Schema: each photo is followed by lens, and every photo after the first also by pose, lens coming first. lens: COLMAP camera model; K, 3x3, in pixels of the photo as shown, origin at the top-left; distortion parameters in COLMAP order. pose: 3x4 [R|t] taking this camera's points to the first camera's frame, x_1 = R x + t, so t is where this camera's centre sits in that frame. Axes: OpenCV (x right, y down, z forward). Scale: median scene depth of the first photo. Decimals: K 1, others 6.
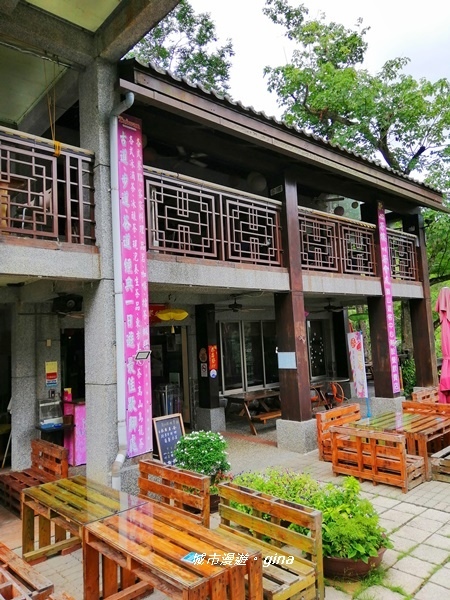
lens RADIAL K [[456.8, 0, 225.0], [0, 456.8, 300.0], [0, 0, 1]] dist [0.105073, -0.129763]
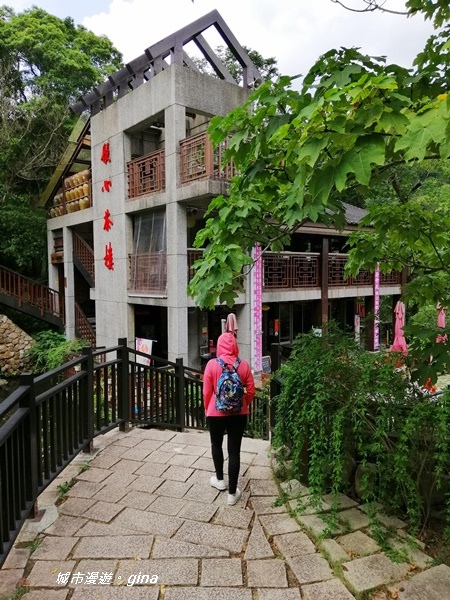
lens RADIAL K [[456.8, 0, 225.0], [0, 456.8, 300.0], [0, 0, 1]] dist [0.105073, -0.129763]
pose [[0.997467, 0.048480, -0.052054, -0.175881], [-0.040393, 0.988385, 0.146502, -0.294629], [0.058552, -0.144029, 0.987840, -1.021342]]
